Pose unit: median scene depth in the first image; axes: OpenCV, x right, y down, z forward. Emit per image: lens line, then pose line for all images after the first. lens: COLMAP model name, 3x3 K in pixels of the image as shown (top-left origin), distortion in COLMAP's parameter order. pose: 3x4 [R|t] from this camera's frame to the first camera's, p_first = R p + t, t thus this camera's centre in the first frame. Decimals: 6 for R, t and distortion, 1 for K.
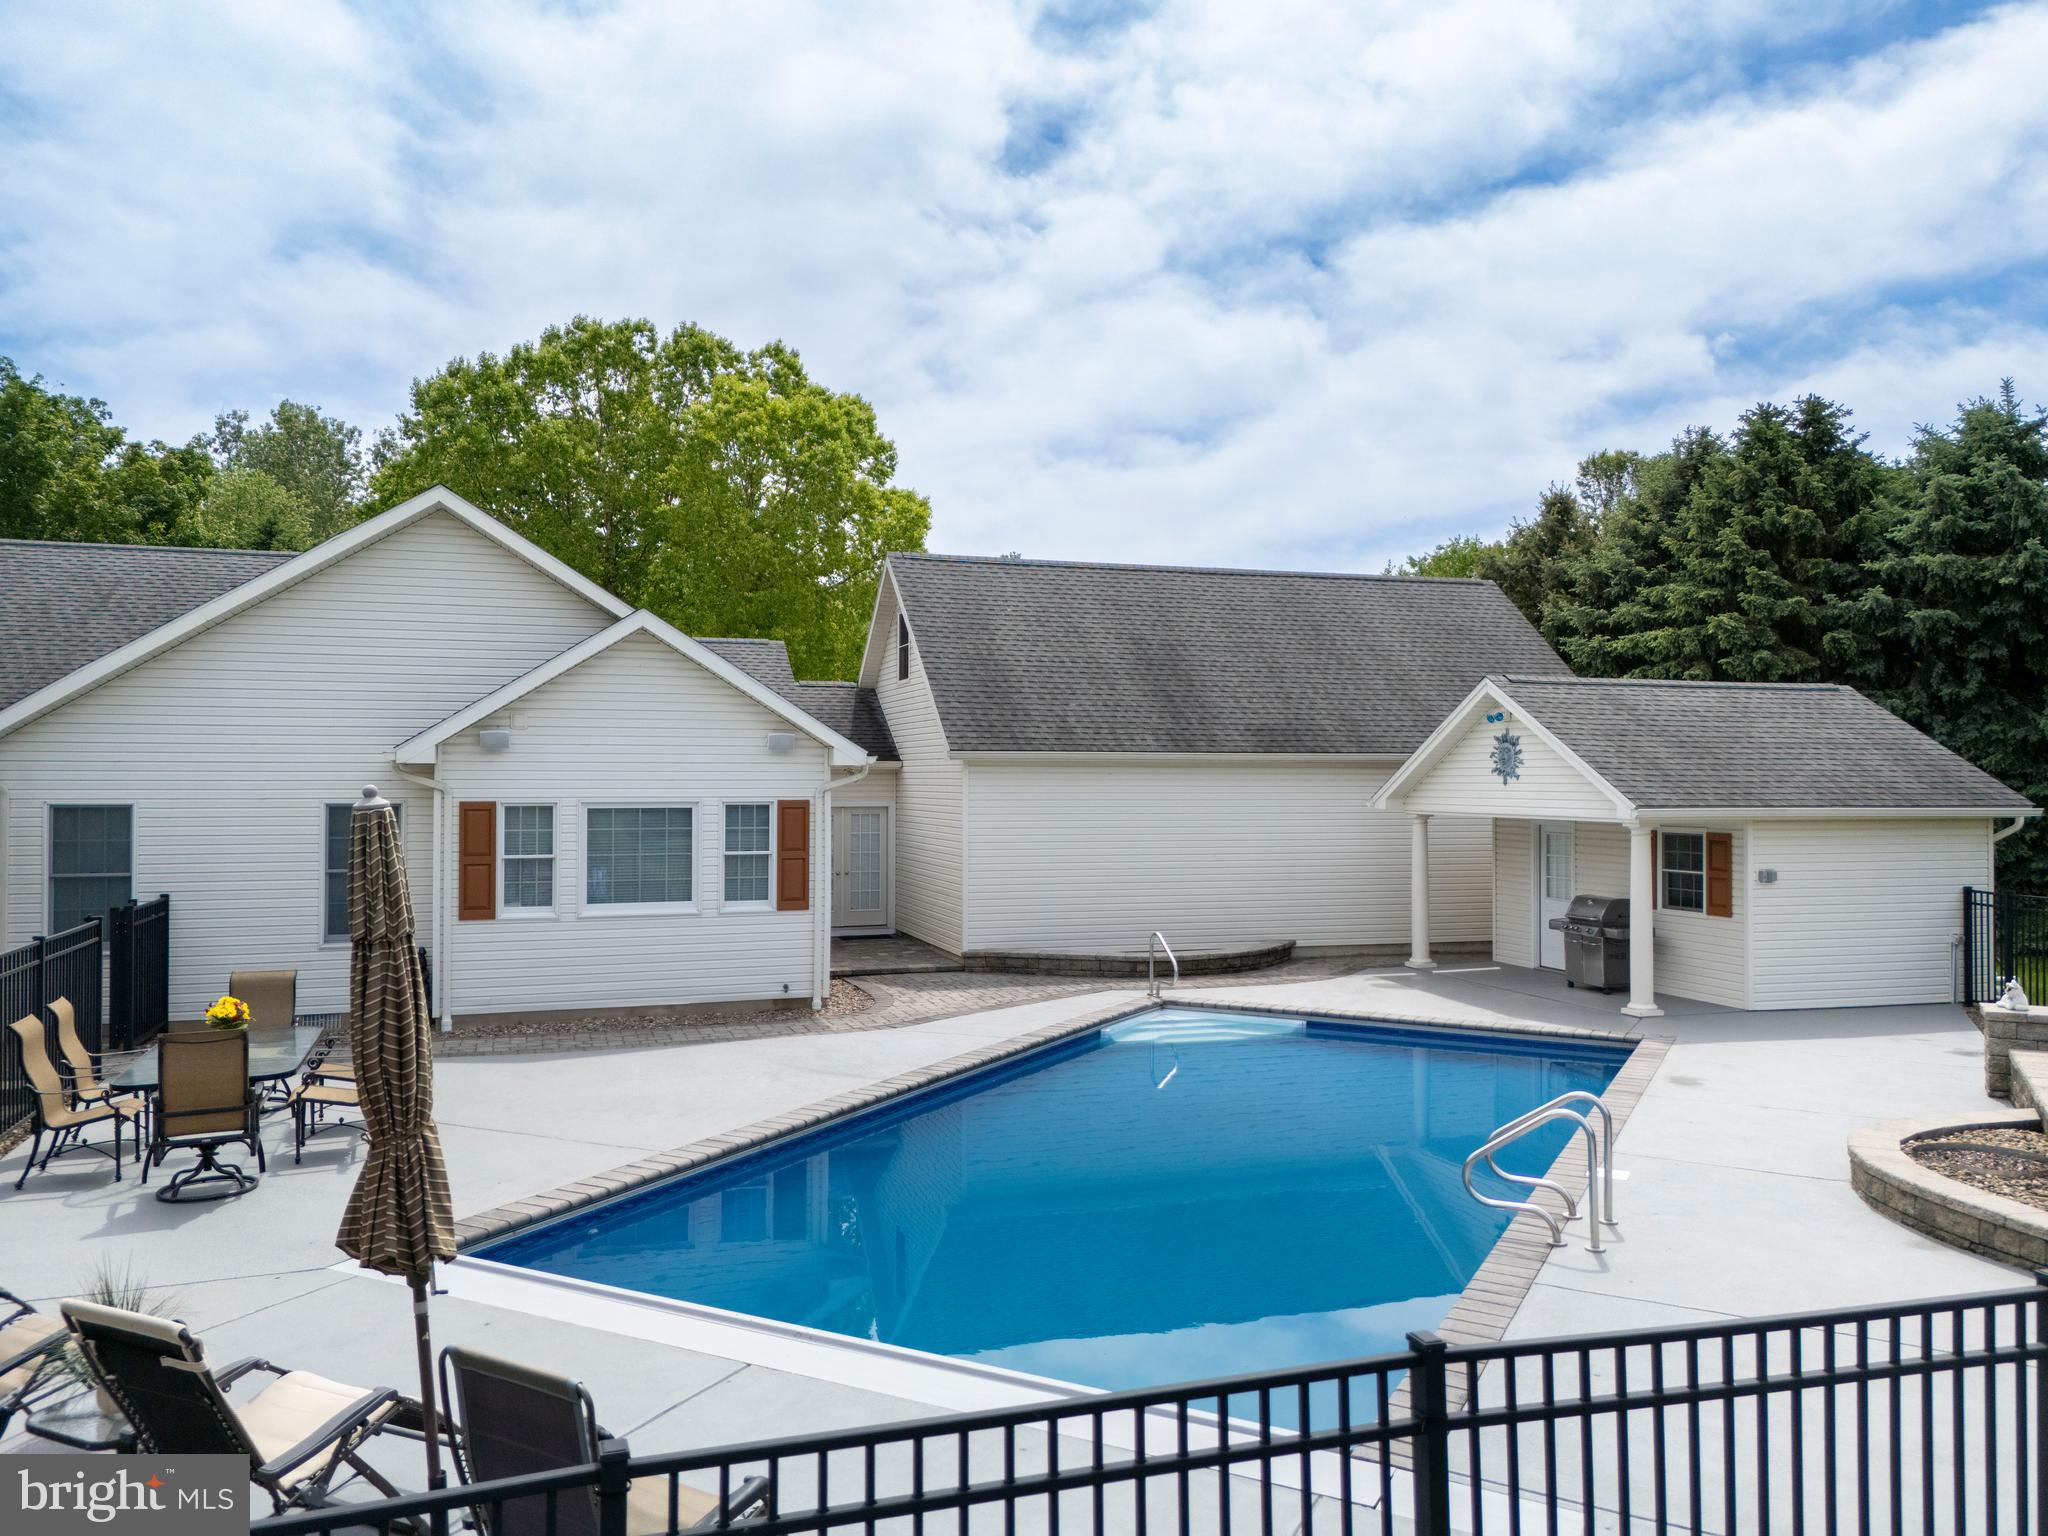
lens RADIAL K [[1506.0, 0, 1022.7], [0, 1506.0, 759.8], [0, 0, 1]] dist [0.077931, -0.077639]
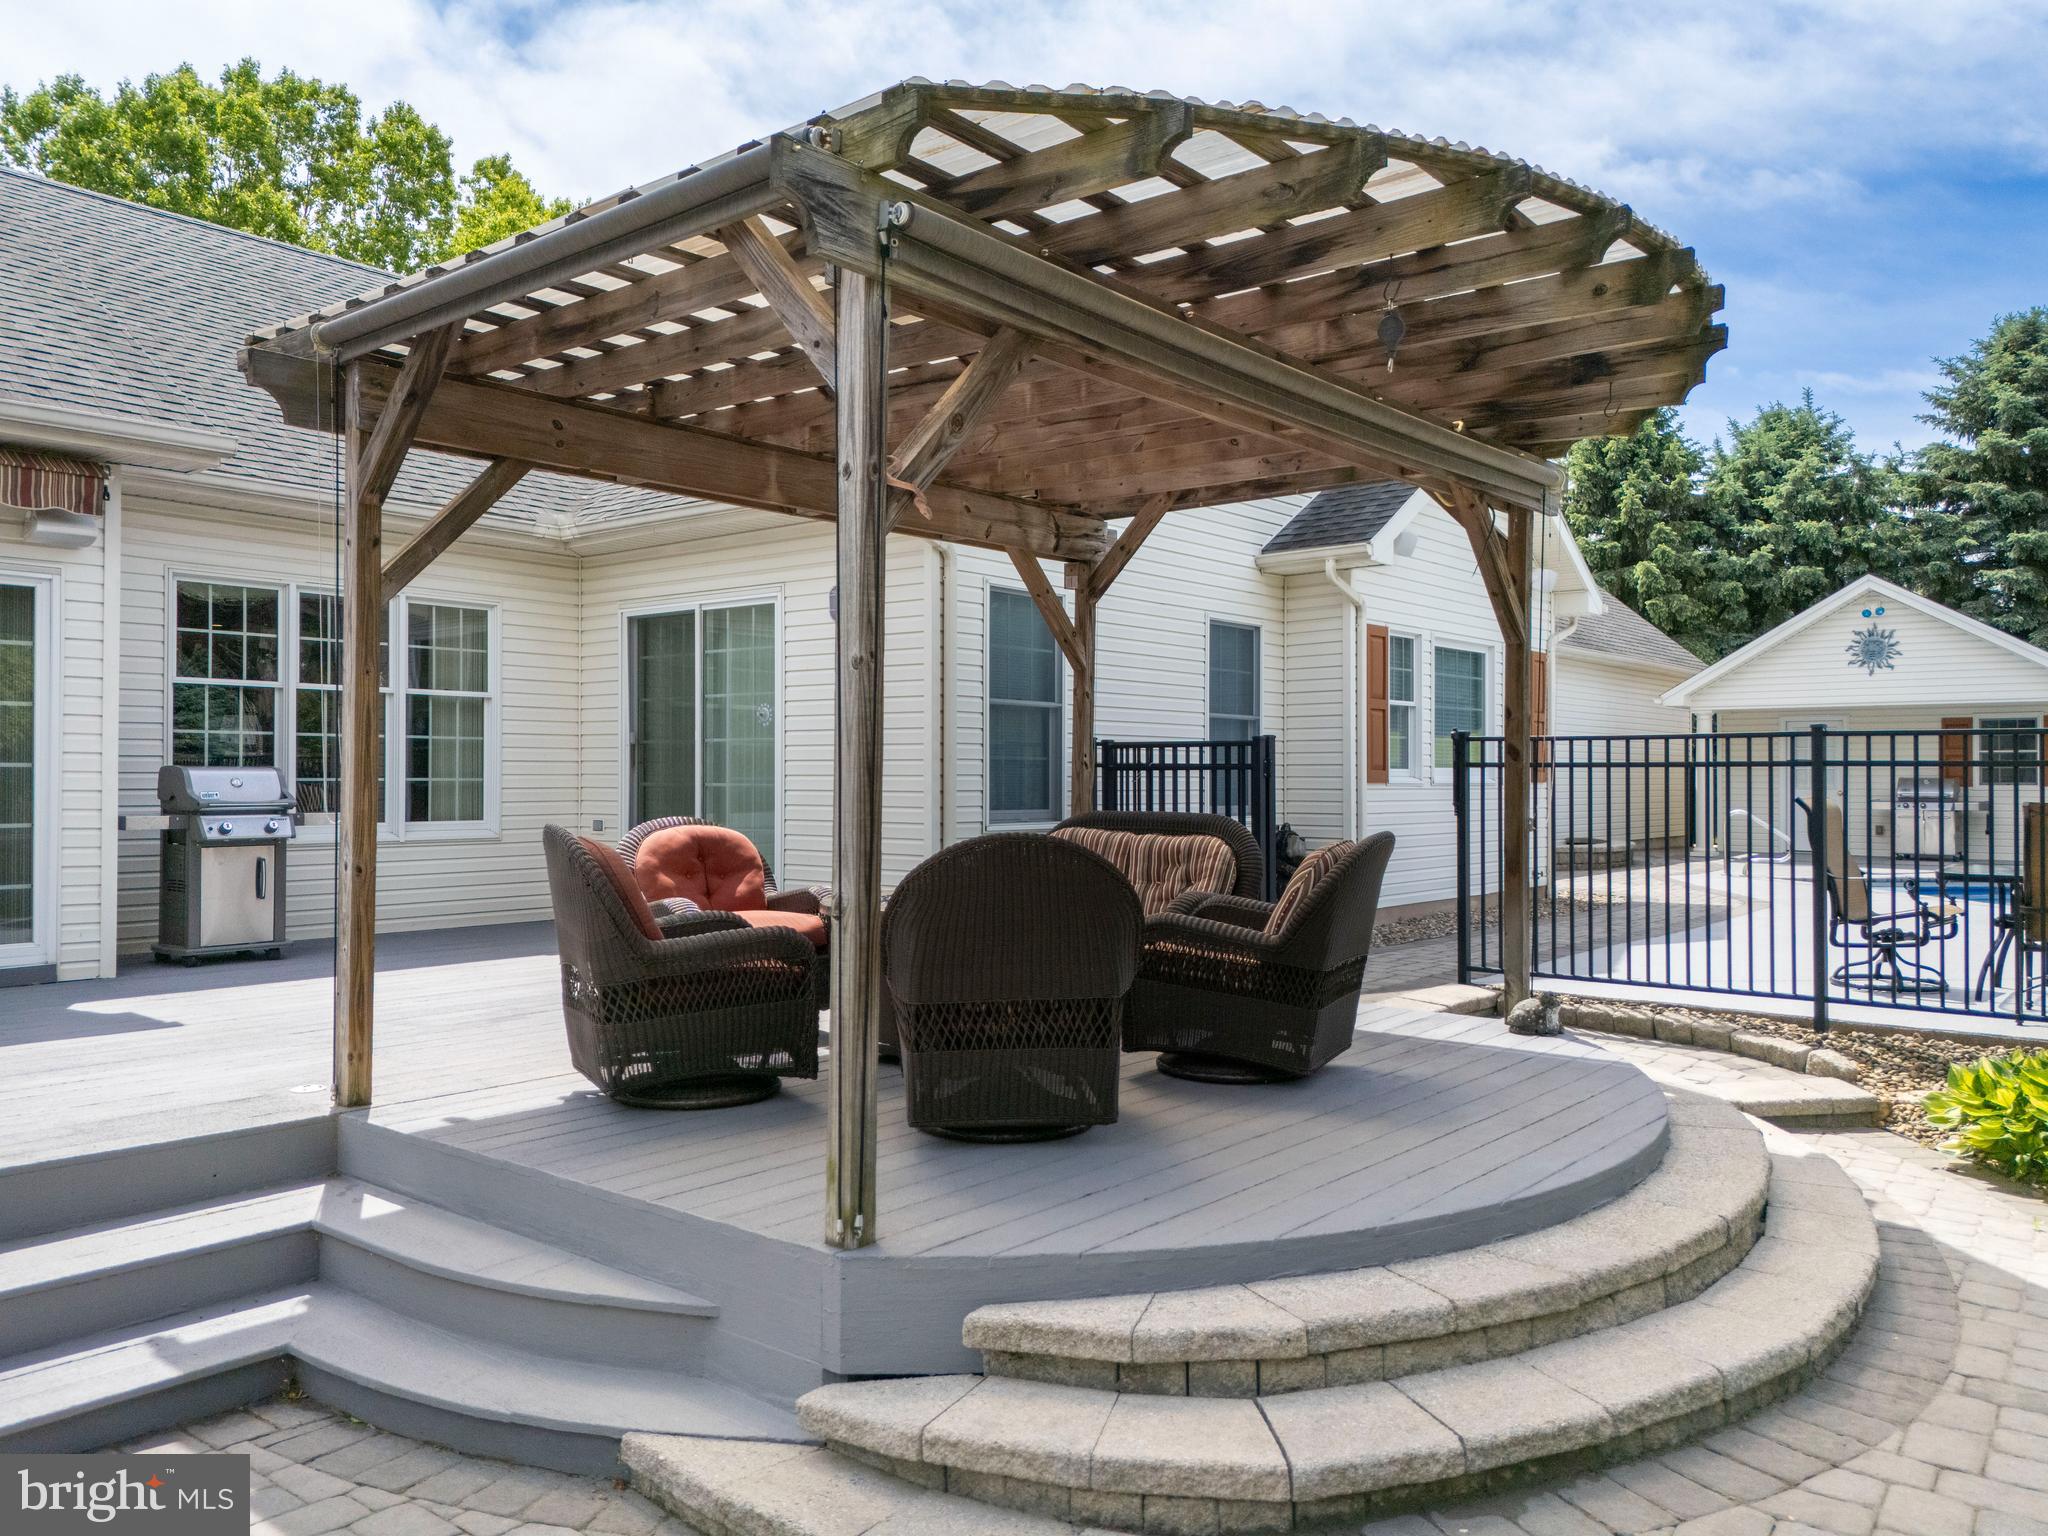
lens RADIAL K [[1516.4, 0, 1024.0], [0, 1516.4, 768.0], [0, 0, 1]] dist [0.091323, -0.093455]
pose [[0.846435, 0.004688, 0.532472, -0.802821], [-0.006026, 0.999982, 0.000776, 0.087956], [-0.532458, -0.003865, 0.846447, 0.403166]]
